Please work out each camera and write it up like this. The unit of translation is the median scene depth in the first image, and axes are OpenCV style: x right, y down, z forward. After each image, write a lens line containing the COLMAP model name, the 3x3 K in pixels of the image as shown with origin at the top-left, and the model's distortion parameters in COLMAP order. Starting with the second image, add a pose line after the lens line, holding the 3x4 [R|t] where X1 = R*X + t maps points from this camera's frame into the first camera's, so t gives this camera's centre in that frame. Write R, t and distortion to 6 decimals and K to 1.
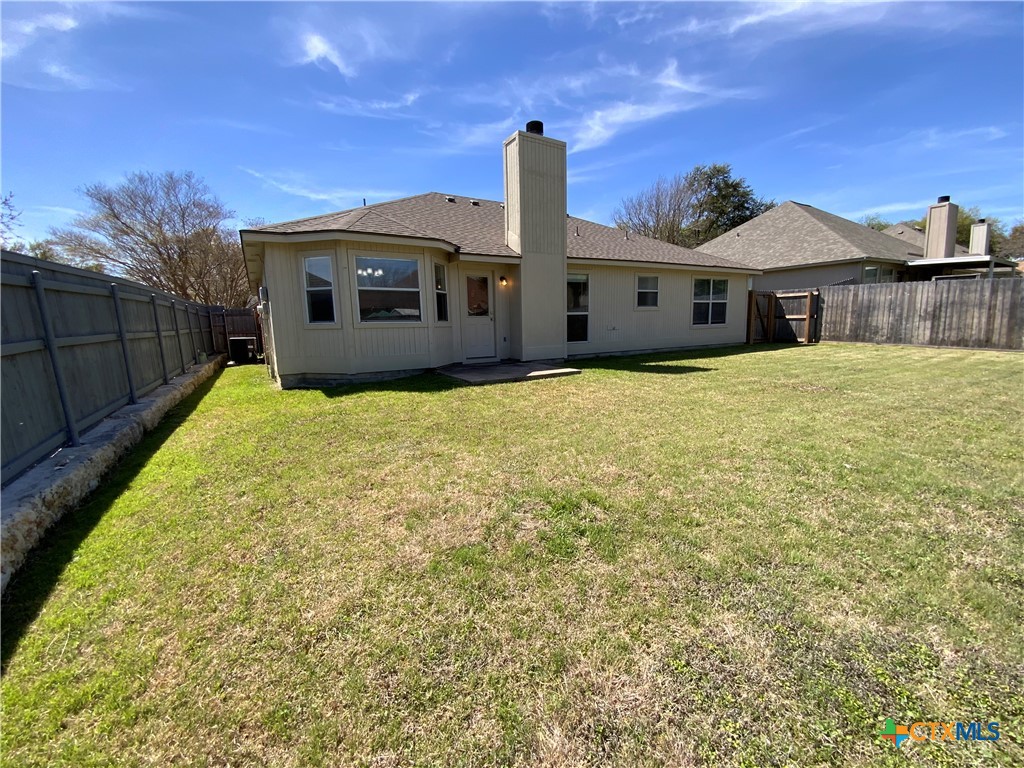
lens RADIAL K [[428.6, 0, 510.8], [0, 428.6, 374.5], [0, 0, 1]] dist [0.003249, -0.012080]
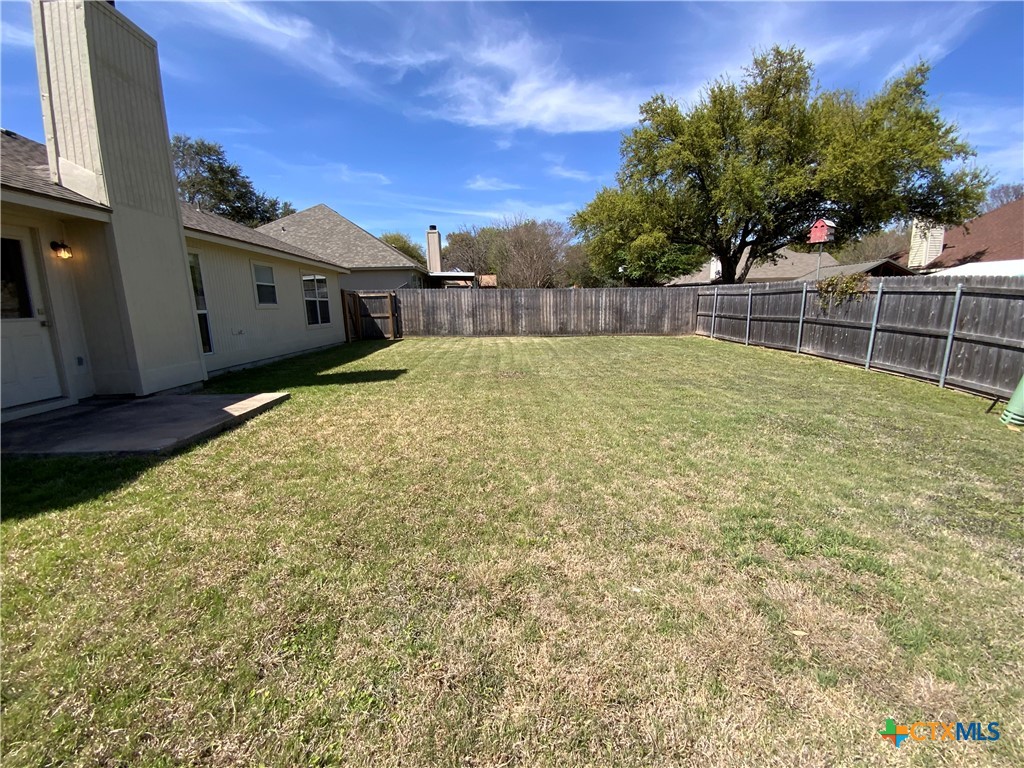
lens RADIAL K [[428.6, 0, 515.8], [0, 428.6, 379.8], [0, 0, 1]] dist [0.003249, -0.012080]
pose [[0.458368, -0.135989, 0.878297, -0.181627], [0.121665, 0.988522, 0.089561, -0.032098], [-0.880396, 0.065806, 0.469652, 0.217450]]
